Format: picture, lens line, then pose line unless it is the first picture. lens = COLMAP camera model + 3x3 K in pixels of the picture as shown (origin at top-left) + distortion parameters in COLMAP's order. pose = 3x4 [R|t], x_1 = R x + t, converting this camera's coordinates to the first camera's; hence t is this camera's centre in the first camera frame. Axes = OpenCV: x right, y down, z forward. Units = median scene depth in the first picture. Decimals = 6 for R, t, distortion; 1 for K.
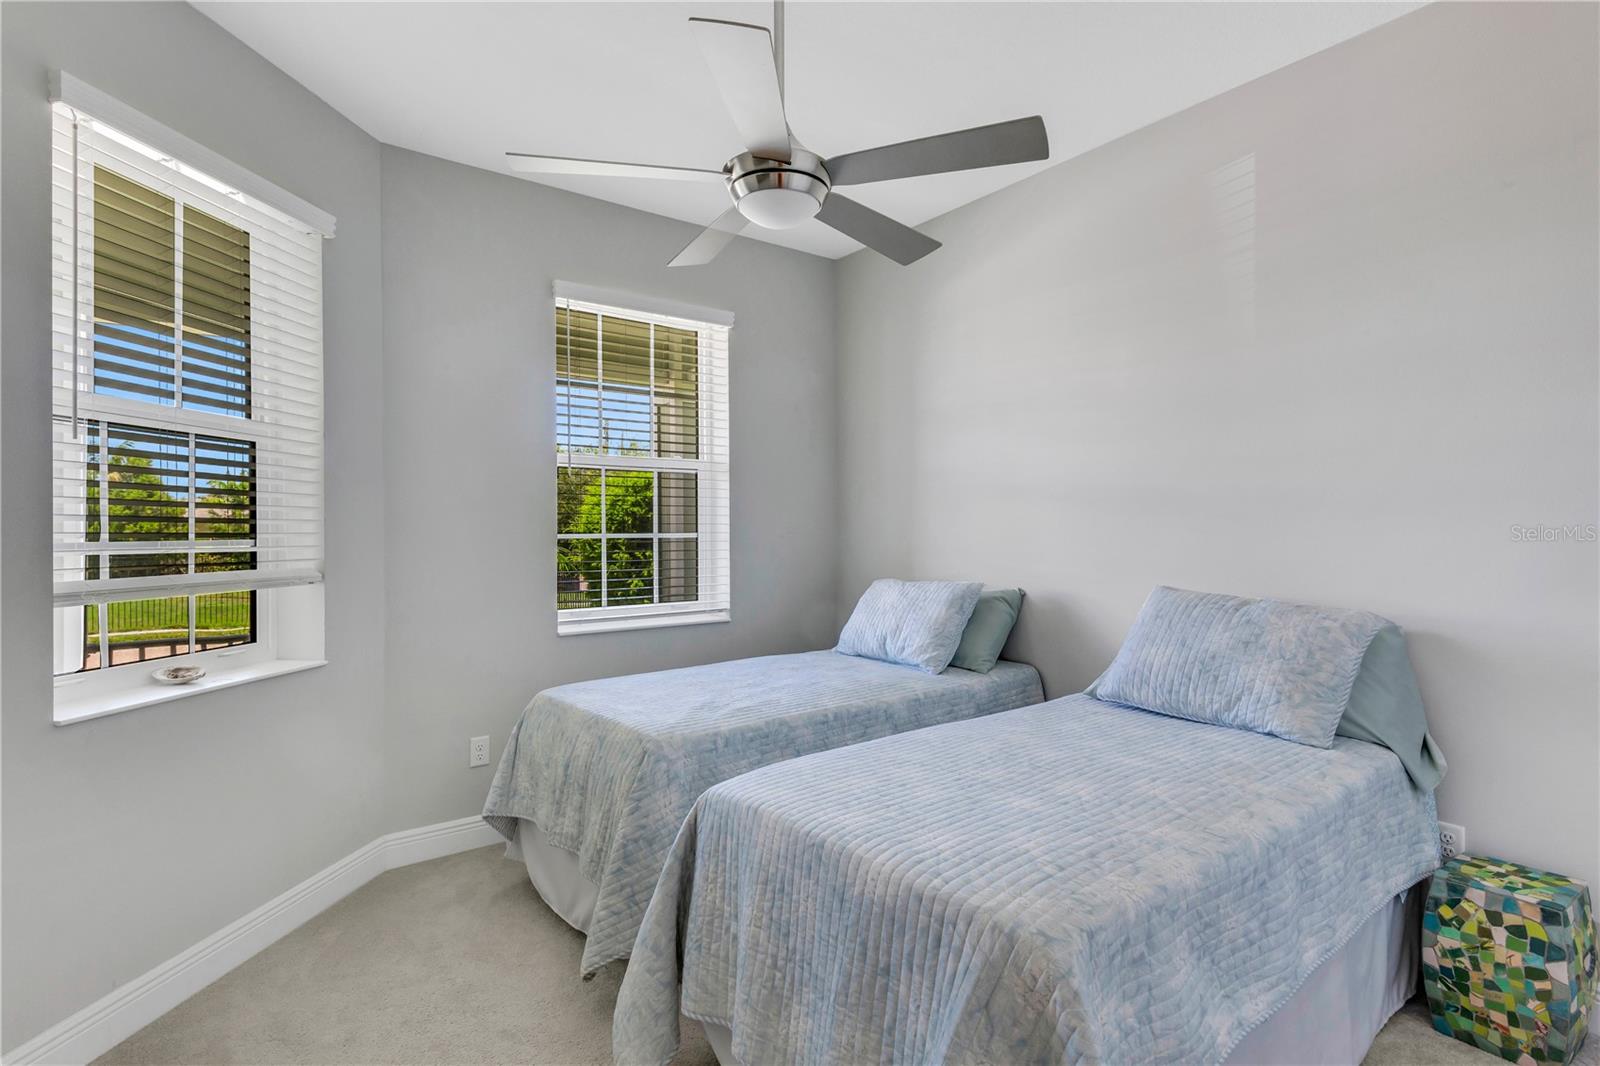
lens RADIAL K [[800.8, 0, 800.6], [0, 800.8, 533.5], [0, 0, 1]] dist [0.015984, -0.004946]
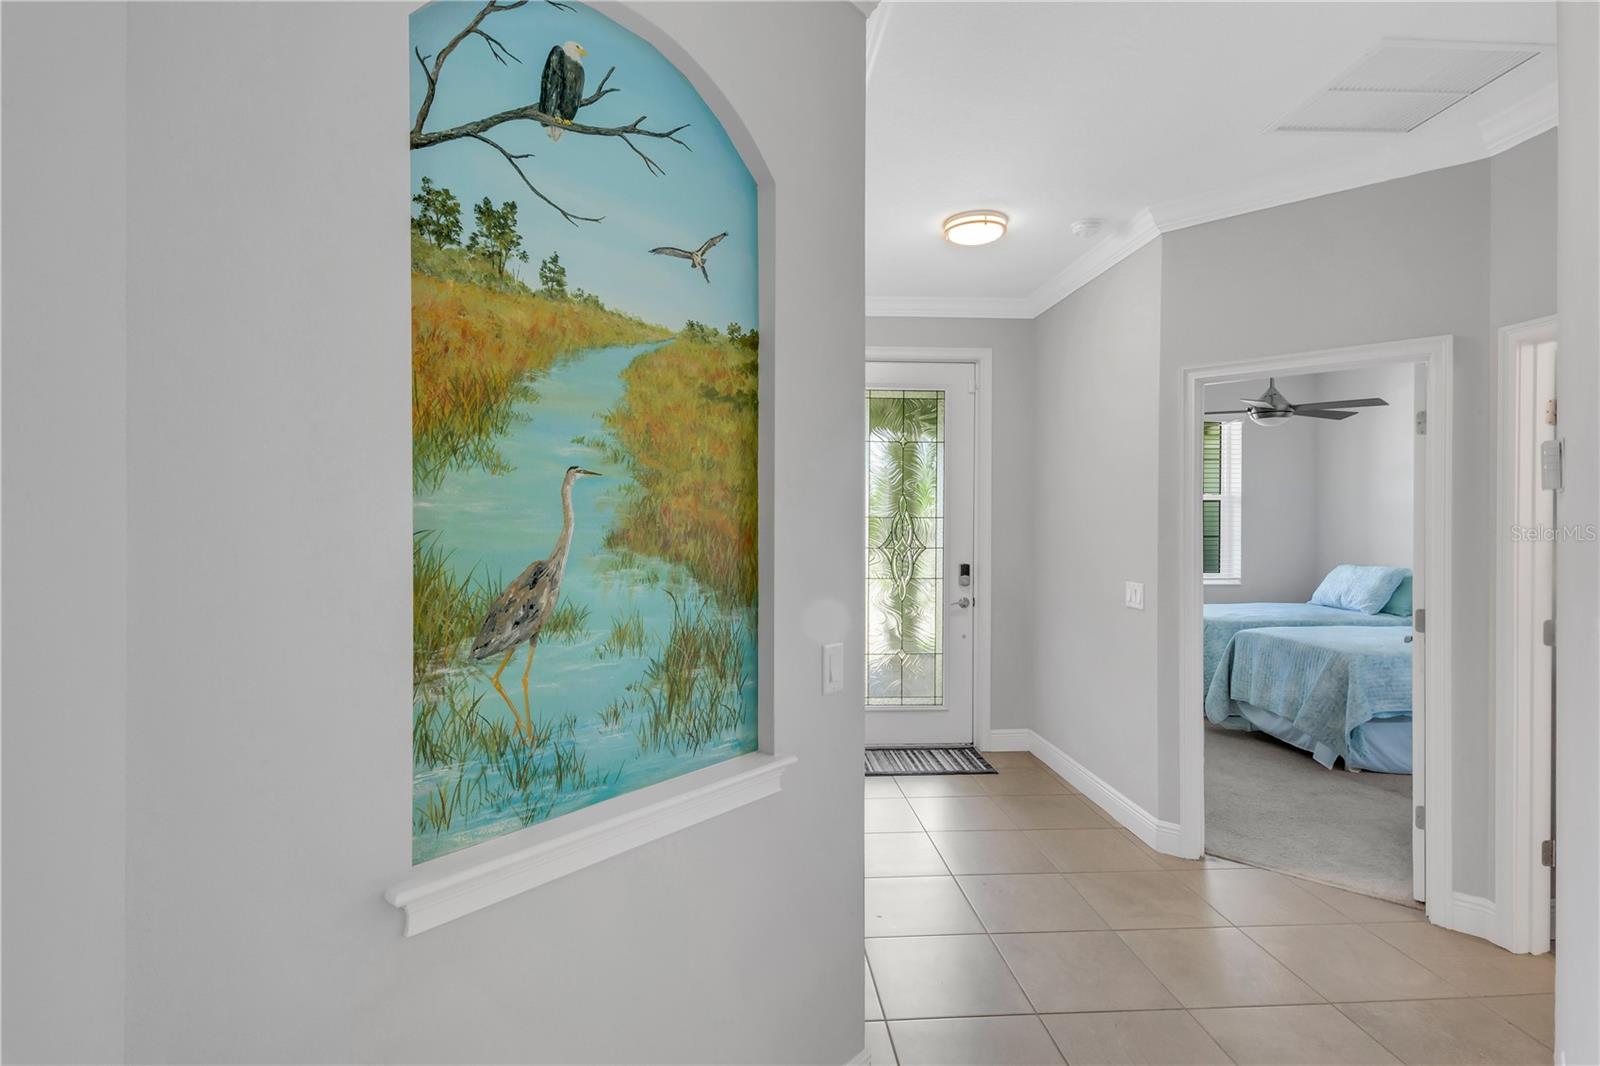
lens RADIAL K [[800.8, 0, 793.8], [0, 800.8, 524.0], [0, 0, 1]] dist [0.015984, -0.004946]
pose [[0.838979, 0.008482, -0.544098, 0.061473], [-0.006070, 0.999962, 0.006228, -0.039109], [0.544131, -0.001922, 0.838998, -1.282158]]
